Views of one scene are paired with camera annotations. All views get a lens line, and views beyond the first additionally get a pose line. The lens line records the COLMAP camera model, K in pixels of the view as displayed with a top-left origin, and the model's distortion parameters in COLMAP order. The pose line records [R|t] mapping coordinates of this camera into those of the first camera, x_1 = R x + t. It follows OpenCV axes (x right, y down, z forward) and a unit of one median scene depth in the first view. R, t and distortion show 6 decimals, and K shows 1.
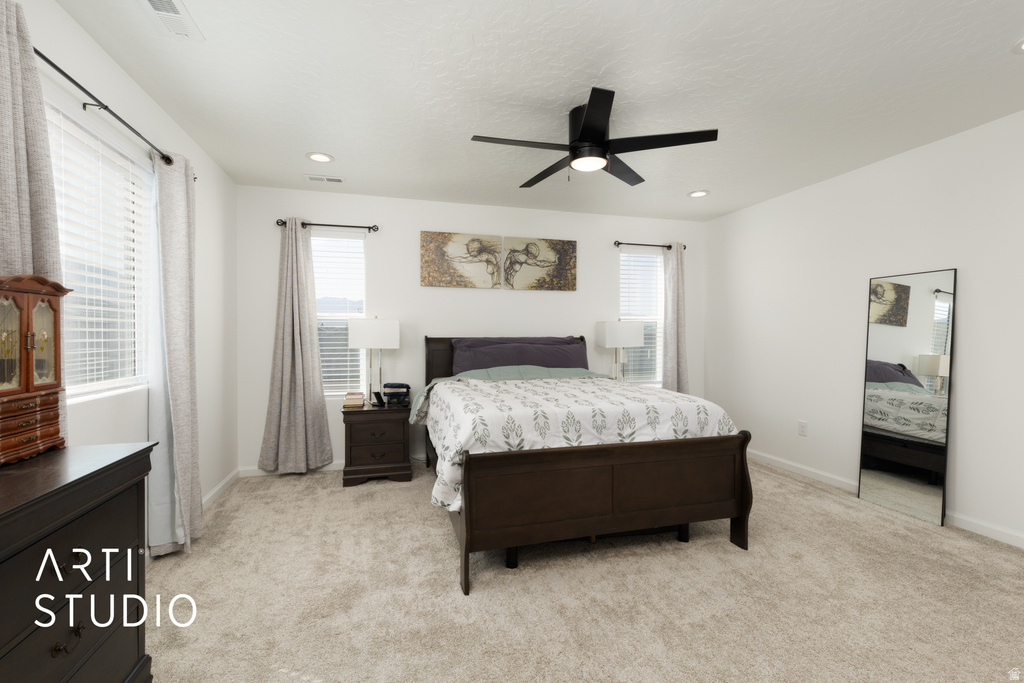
lens RADIAL K [[456.8, 0, 515.2], [0, 456.8, 339.5], [0, 0, 1]] dist [0.007882, -0.000137]
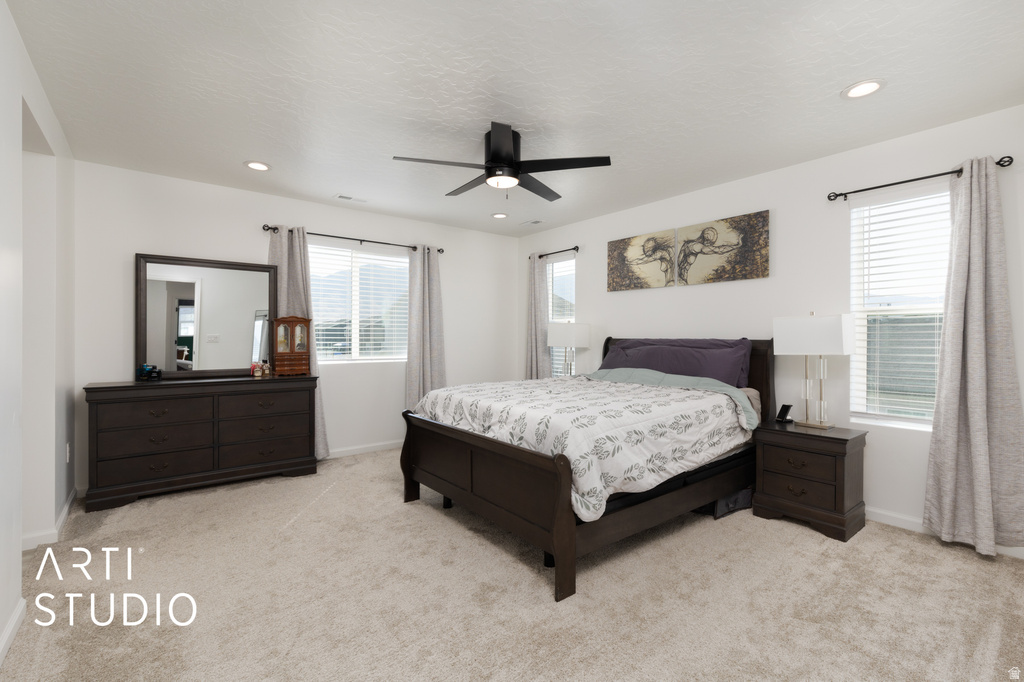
lens RADIAL K [[456.8, 0, 515.6], [0, 456.8, 338.1], [0, 0, 1]] dist [0.007882, -0.000137]
pose [[0.384792, 0.005830, -0.922985, 0.696937], [-0.012146, 0.999925, 0.001253, -0.003313], [0.922923, 0.010728, 0.384834, 0.353890]]
